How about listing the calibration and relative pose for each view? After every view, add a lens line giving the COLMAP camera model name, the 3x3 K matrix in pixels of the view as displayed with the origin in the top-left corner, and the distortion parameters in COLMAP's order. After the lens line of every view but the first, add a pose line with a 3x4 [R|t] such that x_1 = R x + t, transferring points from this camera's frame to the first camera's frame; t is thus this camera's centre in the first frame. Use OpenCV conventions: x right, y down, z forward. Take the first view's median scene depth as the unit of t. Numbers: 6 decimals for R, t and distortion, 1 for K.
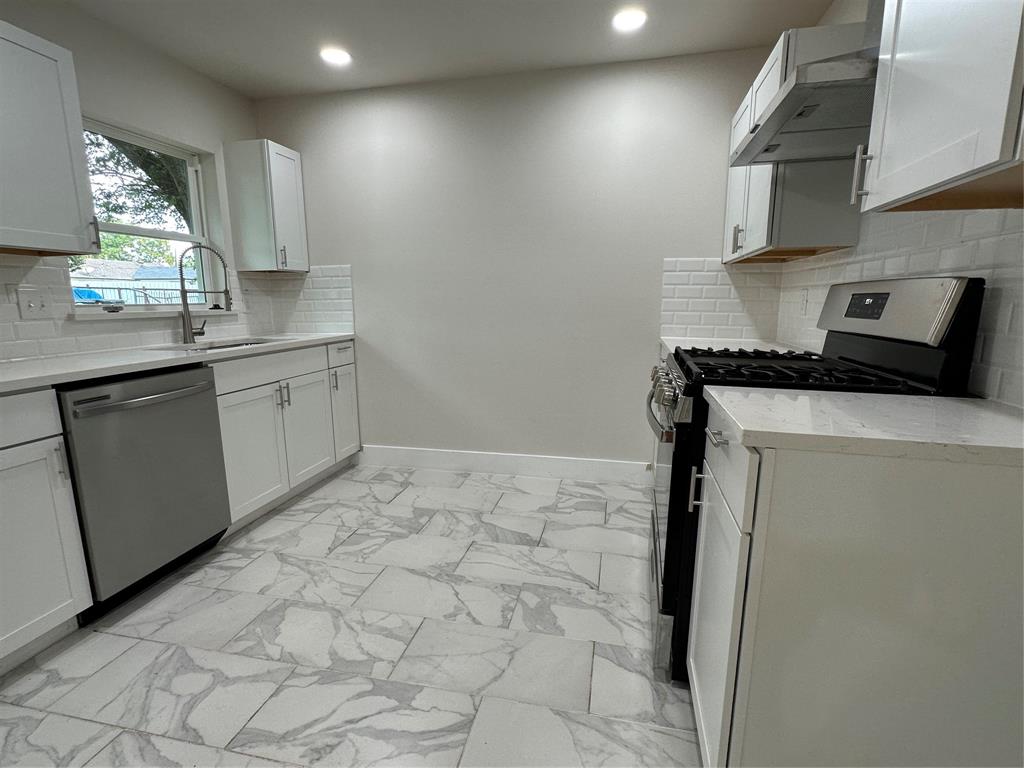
lens RADIAL K [[490.4, 0, 512.0], [0, 490.4, 384.0], [0, 0, 1]] dist [-0.000690, -0.000307]
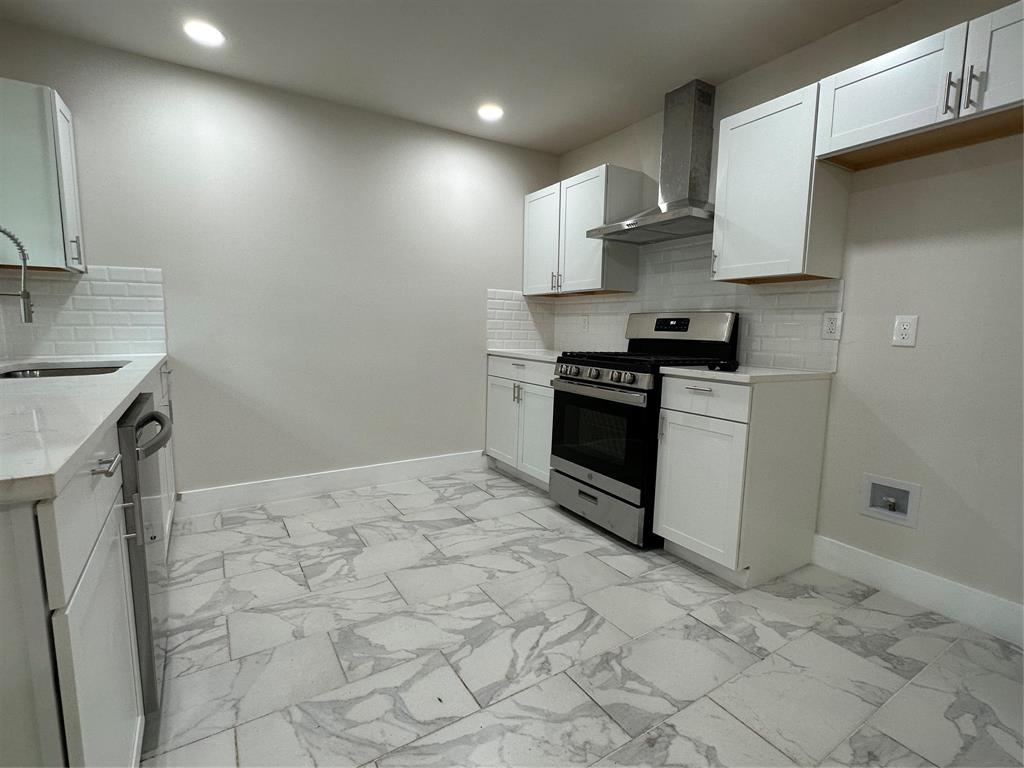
lens RADIAL K [[490.4, 0, 512.0], [0, 490.4, 384.0], [0, 0, 1]] dist [-0.000690, -0.000307]
pose [[0.712135, -0.068087, 0.698733, -0.687924], [0.101436, 0.994821, -0.006443, 0.011912], [-0.694676, 0.075465, 0.715353, 0.052474]]
